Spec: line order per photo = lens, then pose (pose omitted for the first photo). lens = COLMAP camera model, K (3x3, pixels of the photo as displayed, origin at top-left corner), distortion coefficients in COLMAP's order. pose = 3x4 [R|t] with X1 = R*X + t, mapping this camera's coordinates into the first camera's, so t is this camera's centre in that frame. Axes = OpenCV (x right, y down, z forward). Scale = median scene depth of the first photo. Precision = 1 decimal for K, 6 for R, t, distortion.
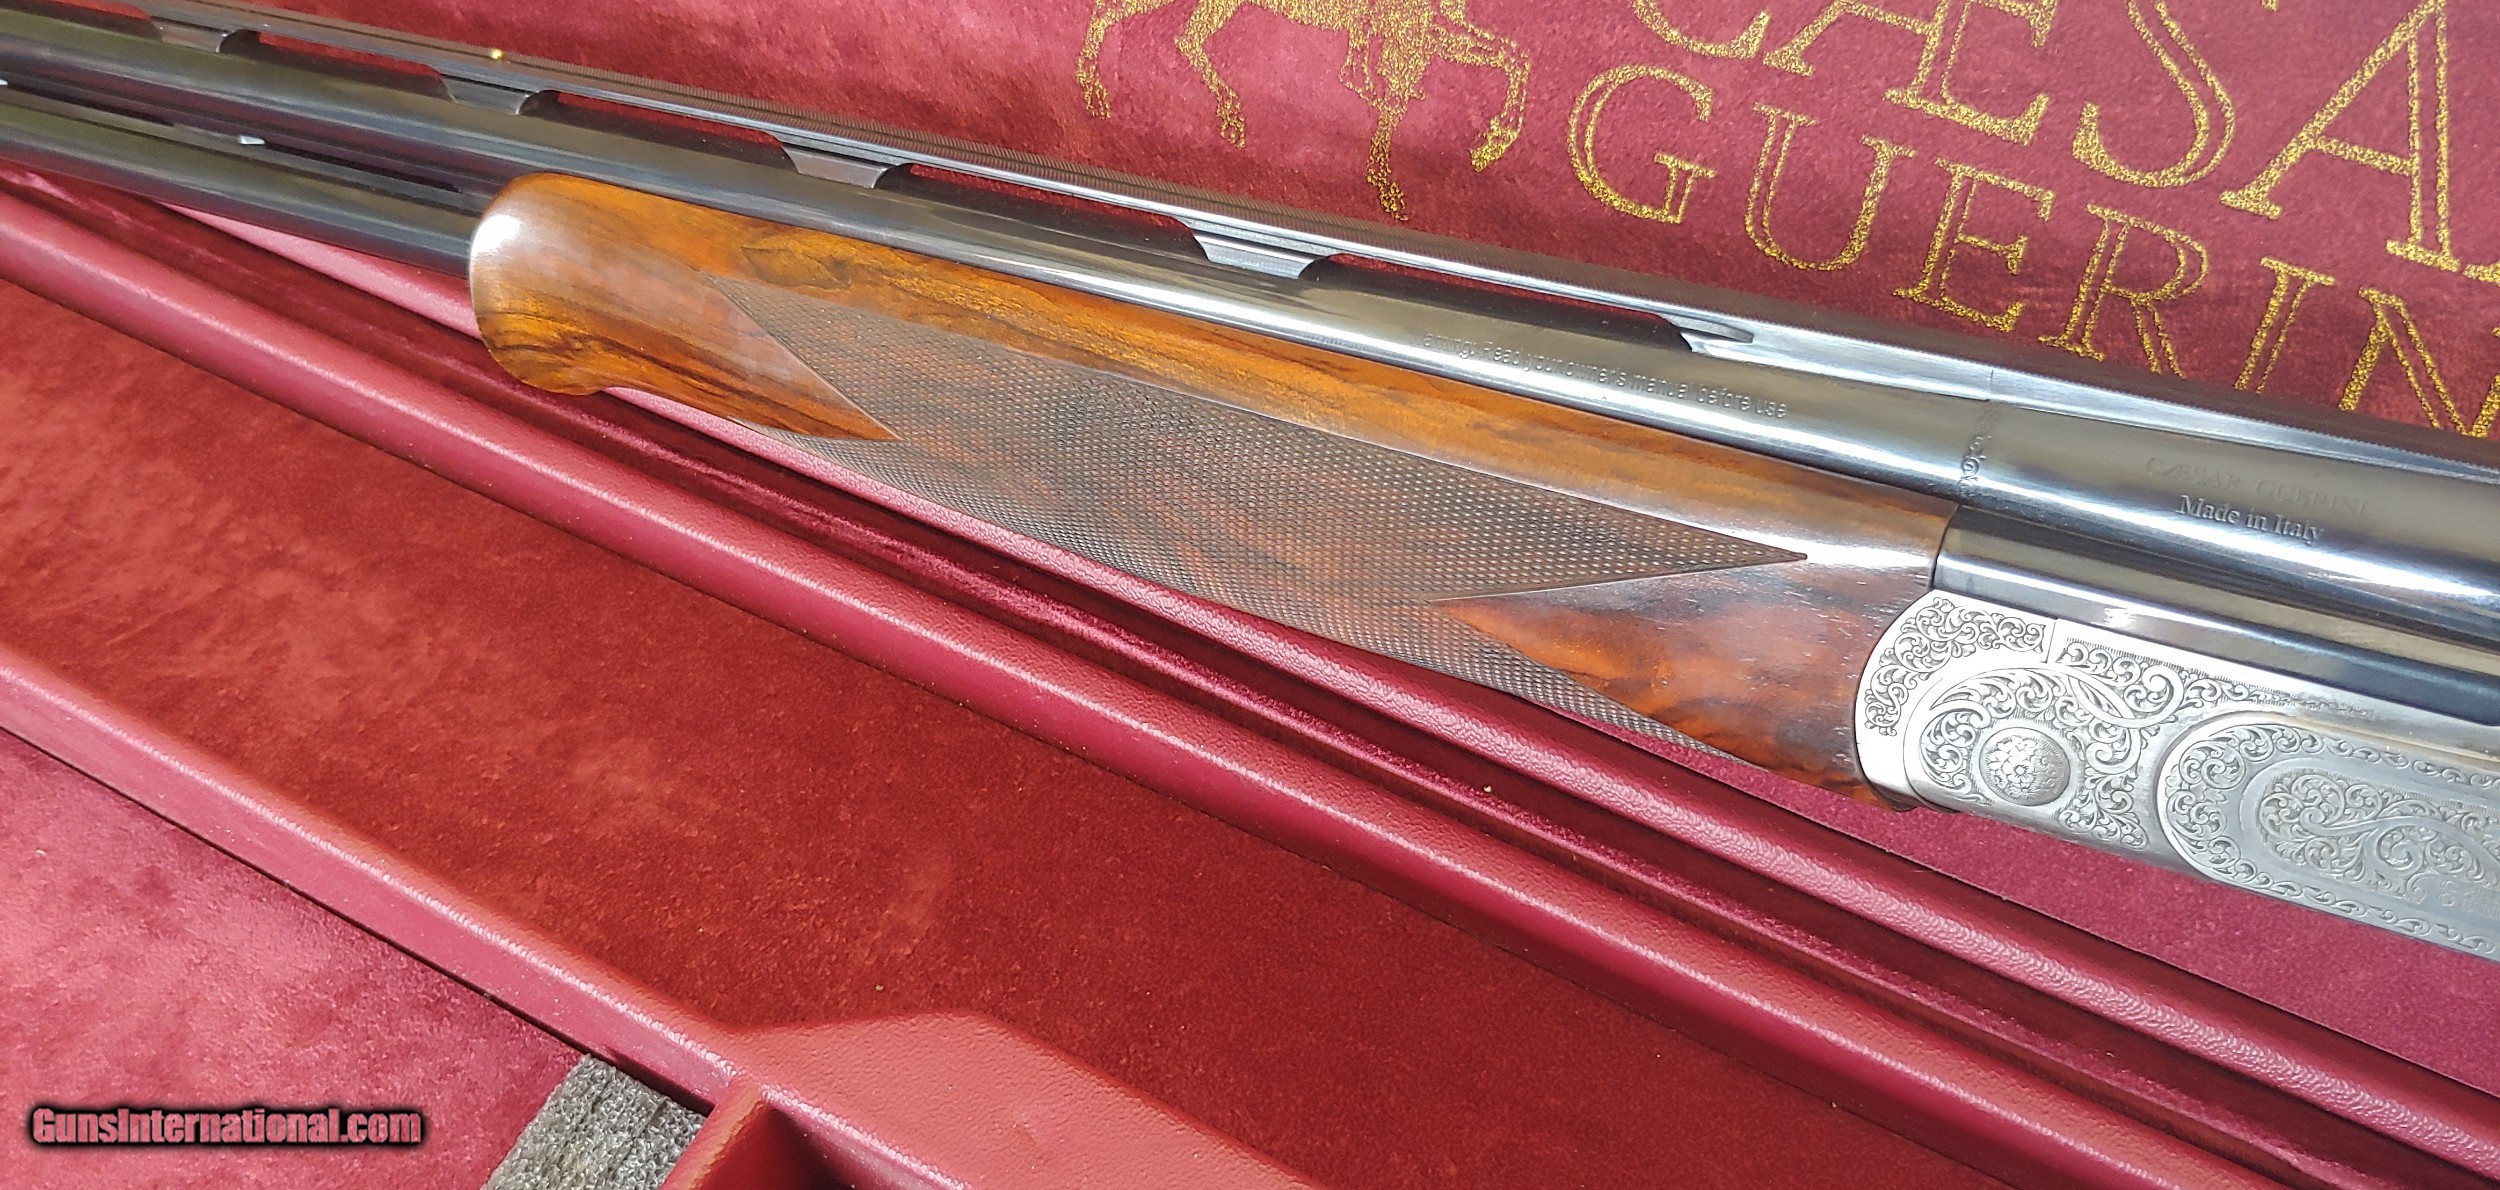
lens RADIAL K [[2224.9, 0, 1297.5], [0, 2224.9, 617.5], [0, 0, 1]] dist [0.017352, -0.049094]
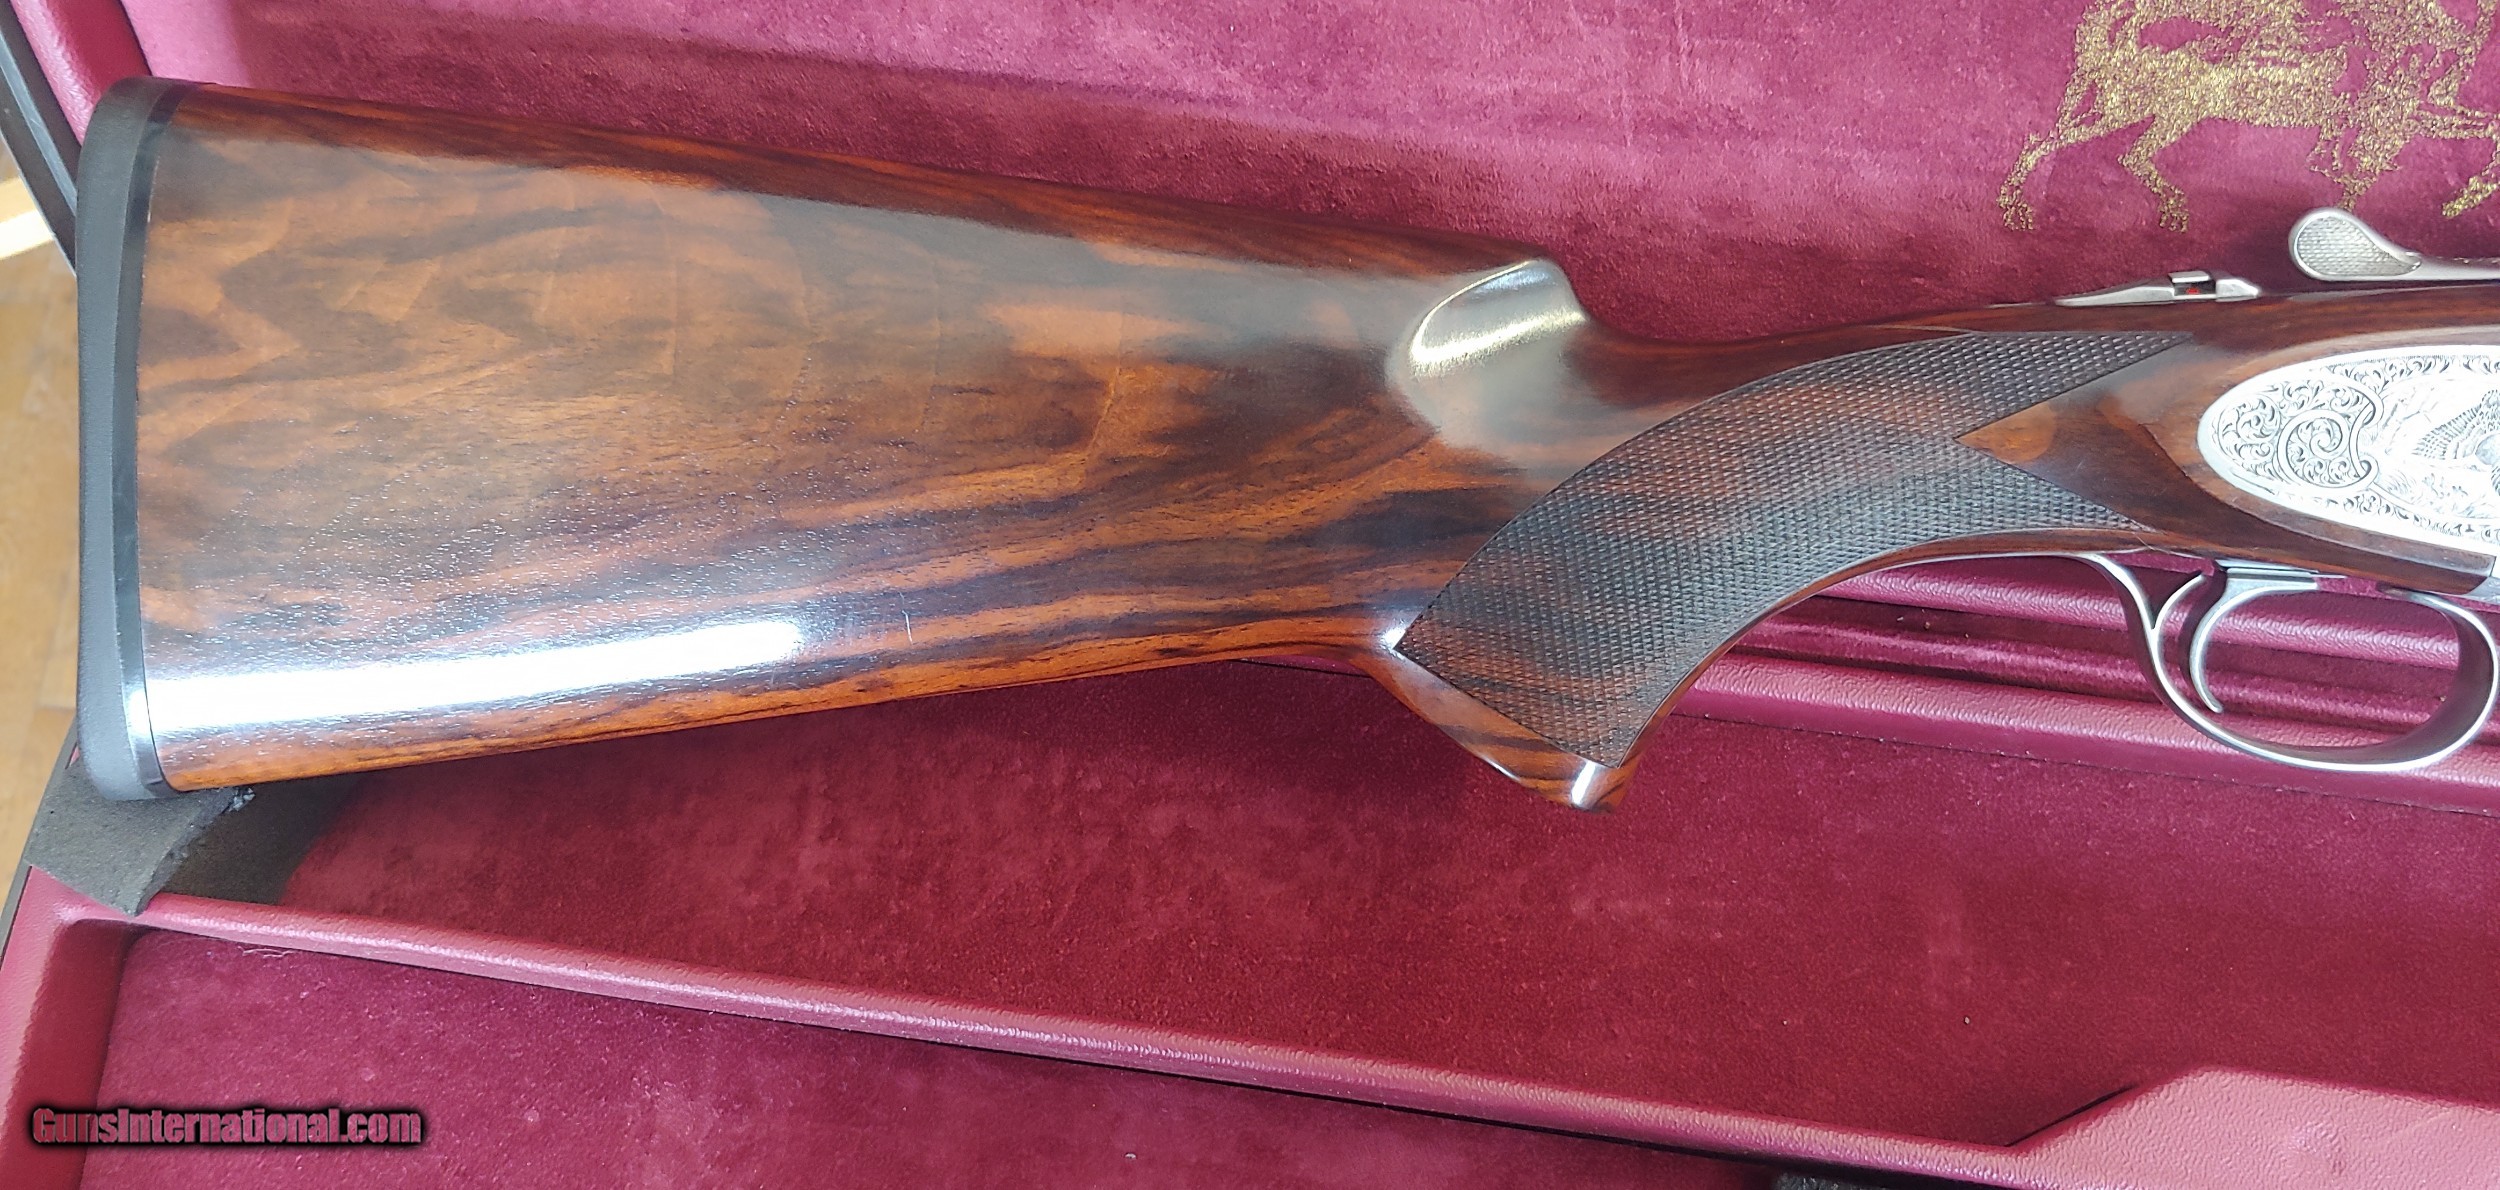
lens RADIAL K [[2224.9, 0, 1265.8], [0, 2224.9, 608.5], [0, 0, 1]] dist [0.017352, -0.049094]
pose [[0.936519, -0.322138, 0.138416, -0.640260], [0.274408, 0.919165, 0.282553, -0.466960], [-0.218249, -0.226634, 0.949213, 0.039916]]
